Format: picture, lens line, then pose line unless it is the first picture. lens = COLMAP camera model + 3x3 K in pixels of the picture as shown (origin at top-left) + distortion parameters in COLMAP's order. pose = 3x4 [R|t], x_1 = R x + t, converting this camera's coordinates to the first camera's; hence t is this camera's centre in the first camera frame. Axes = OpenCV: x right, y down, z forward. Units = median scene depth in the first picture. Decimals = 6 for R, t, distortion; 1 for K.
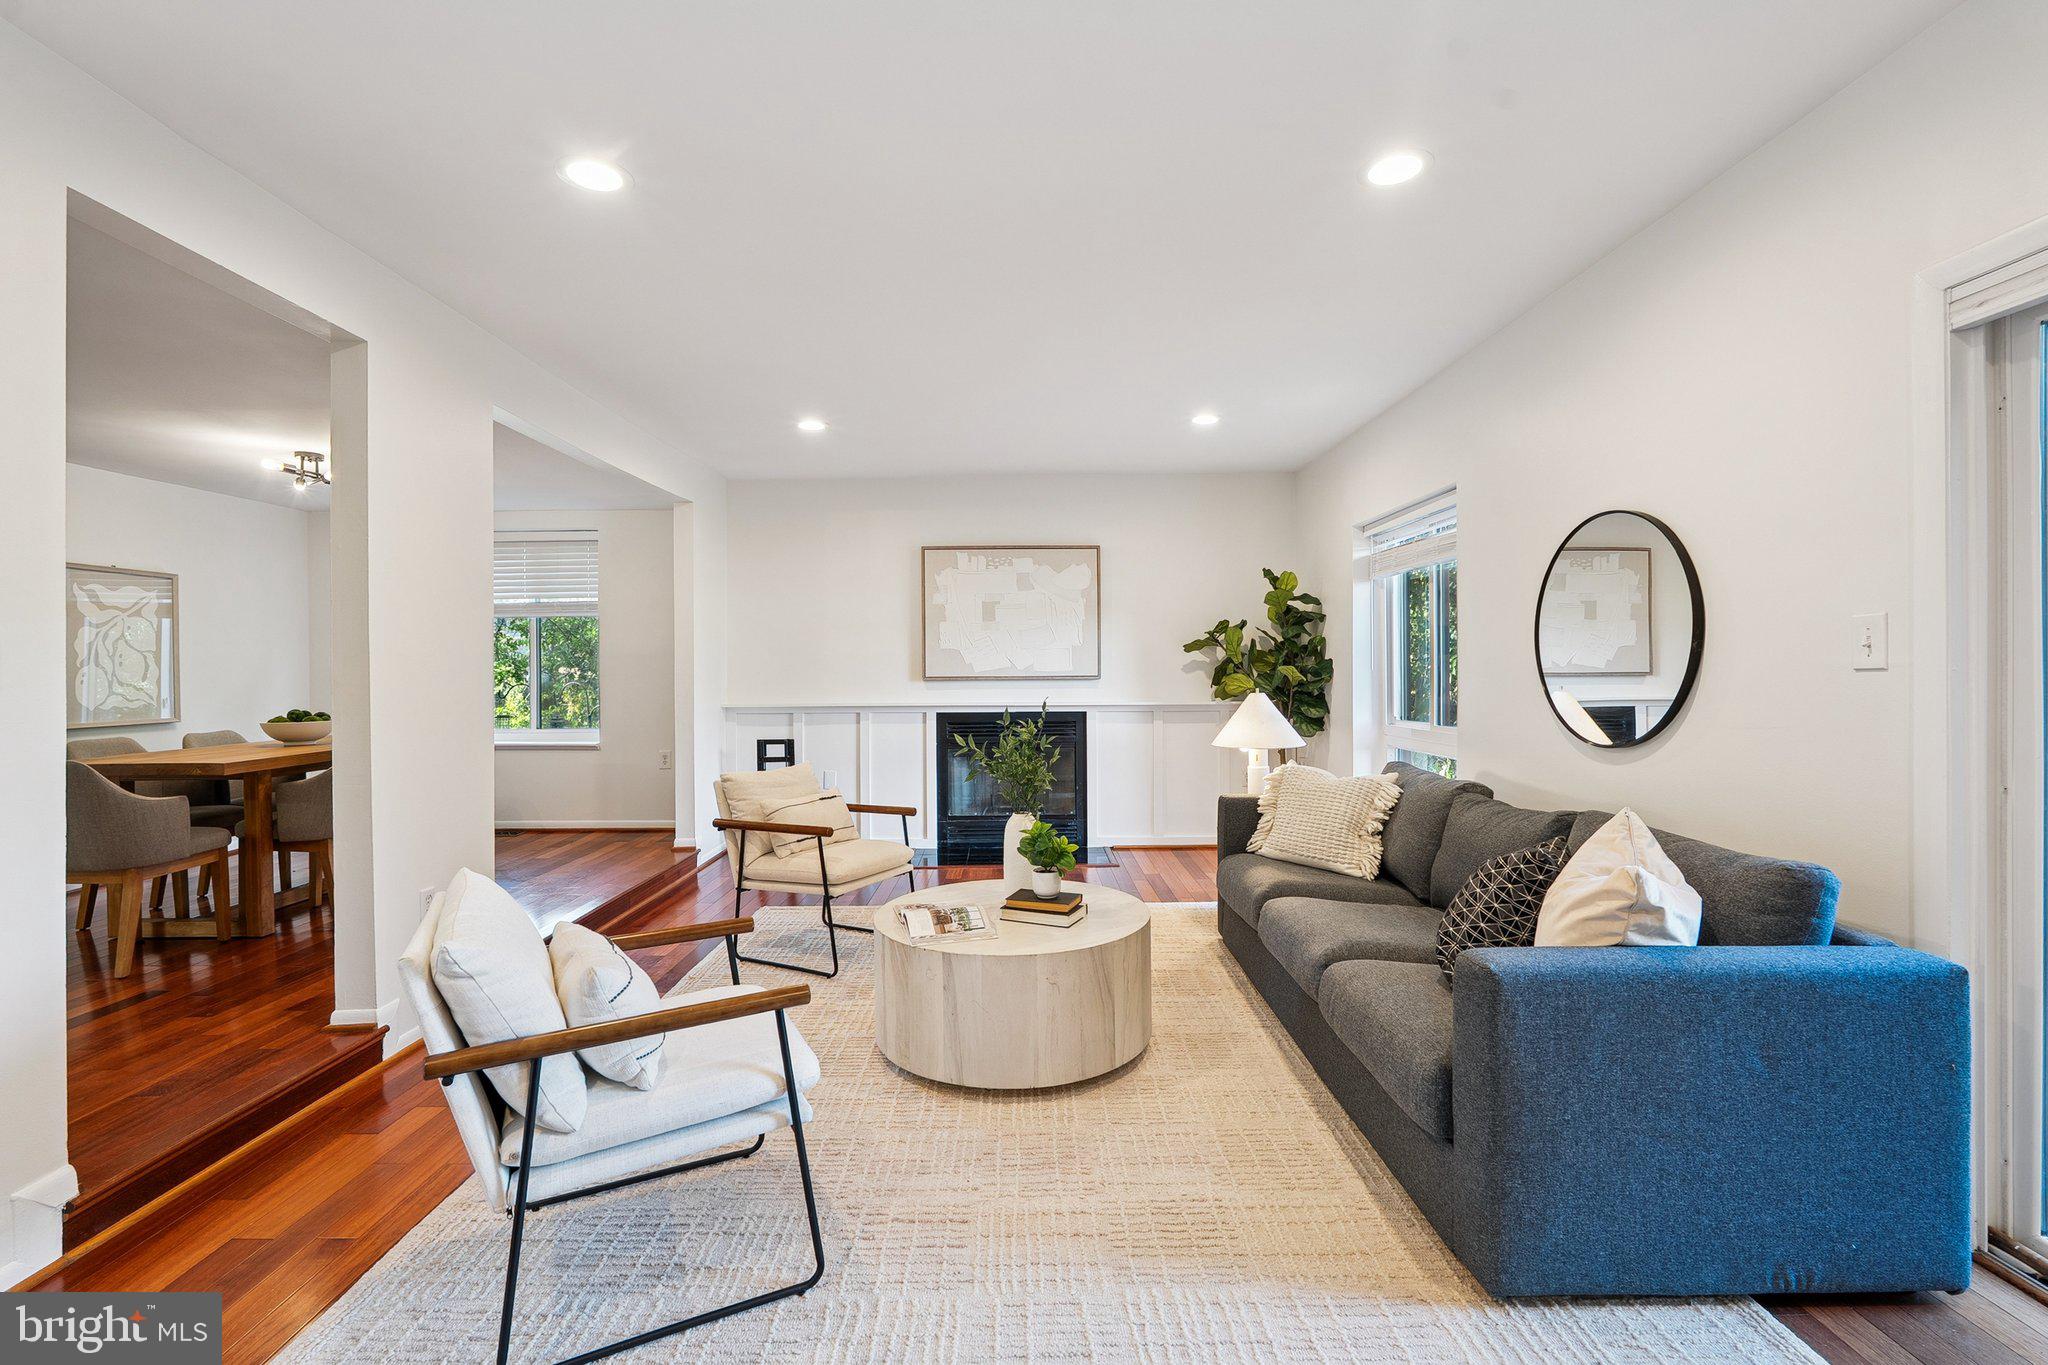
lens RADIAL K [[897.0, 0, 1021.0], [0, 897.0, 681.7], [0, 0, 1]] dist [-0.001038, -0.000413]
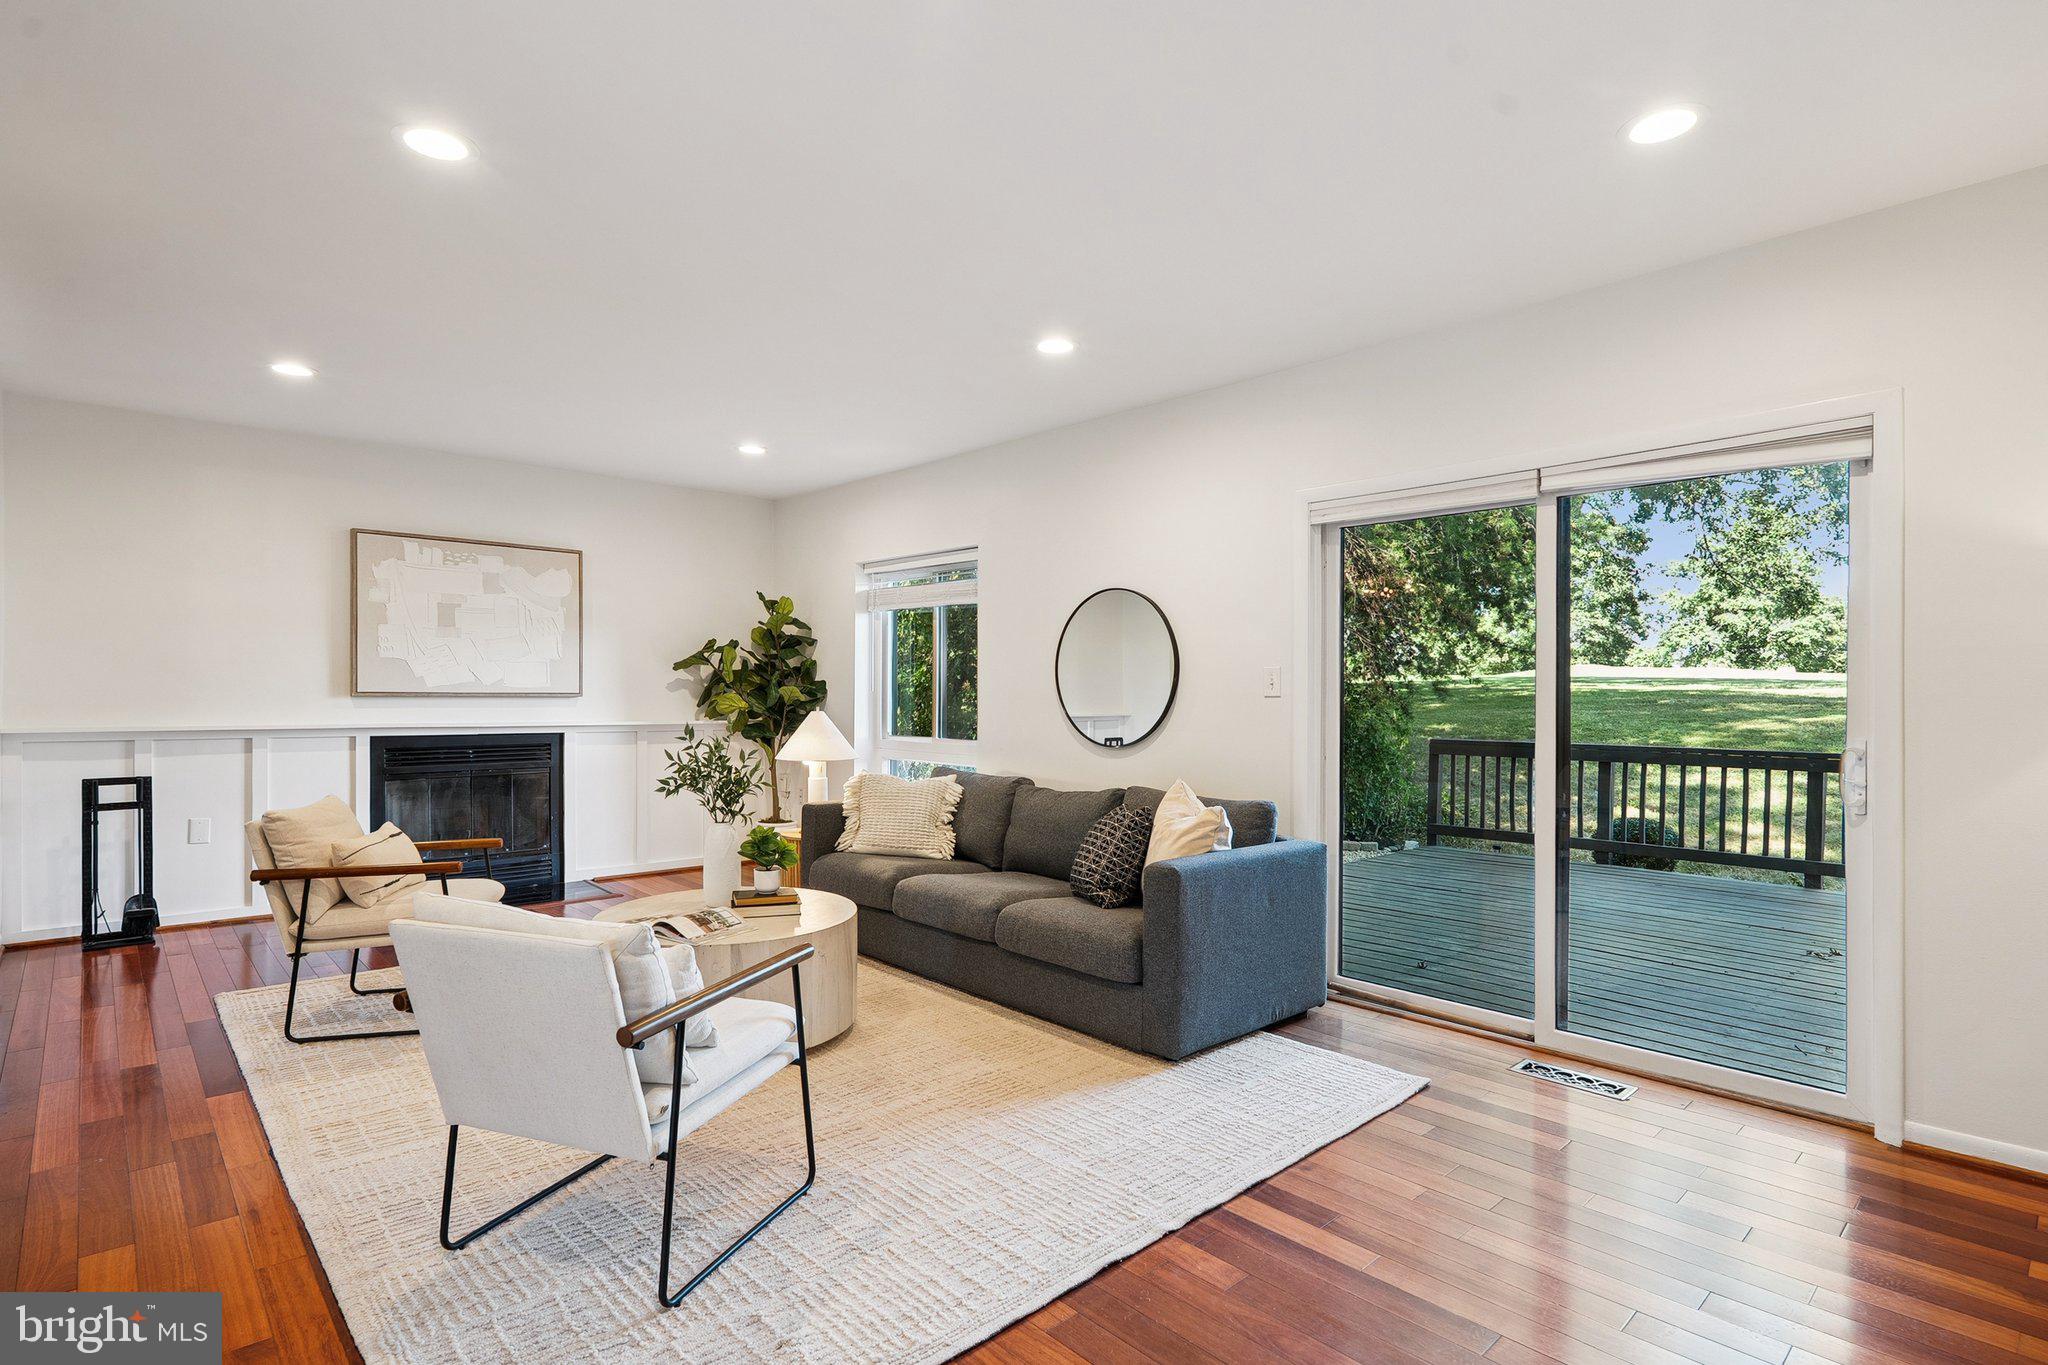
lens RADIAL K [[1015.6, 0, 1018.0], [0, 1015.6, 699.0], [0, 0, 1]] dist [-0.002154, 0.000341]
pose [[0.742679, 0.008398, 0.669595, -0.443951], [-0.006623, 0.999965, -0.005196, 0.002846], [-0.669615, -0.000575, 0.742708, -0.107485]]
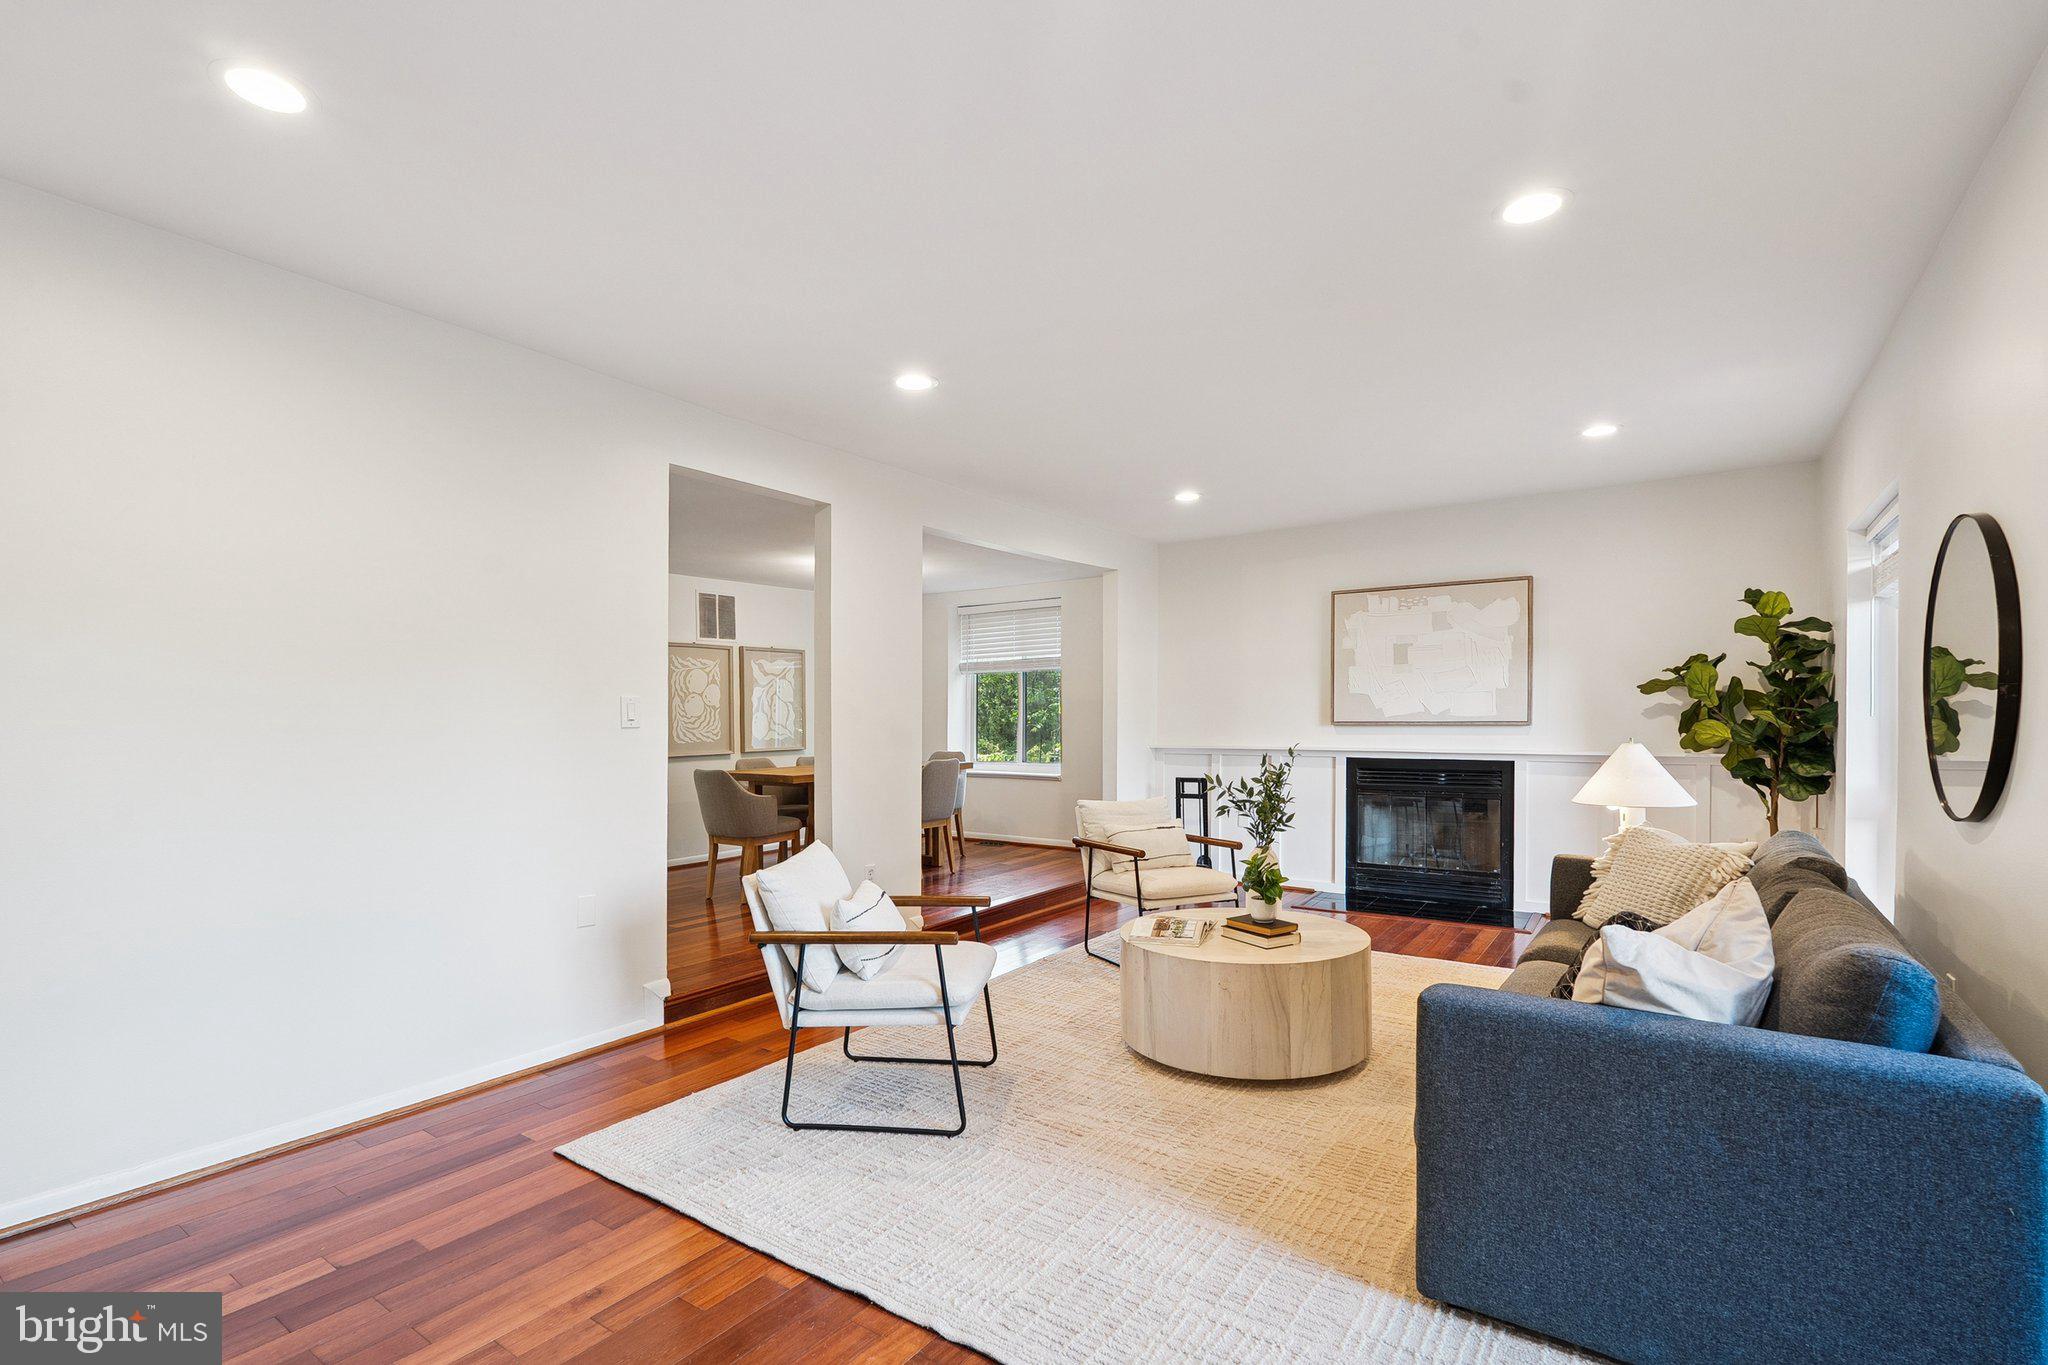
lens RADIAL K [[940.2, 0, 1019.6], [0, 940.2, 724.9], [0, 0, 1]] dist [-0.002604, 0.000381]
pose [[0.816277, 0.007173, -0.577616, 0.346022], [-0.006099, 0.999974, 0.003800, -0.005688], [0.577628, 0.000421, 0.816300, -0.098449]]
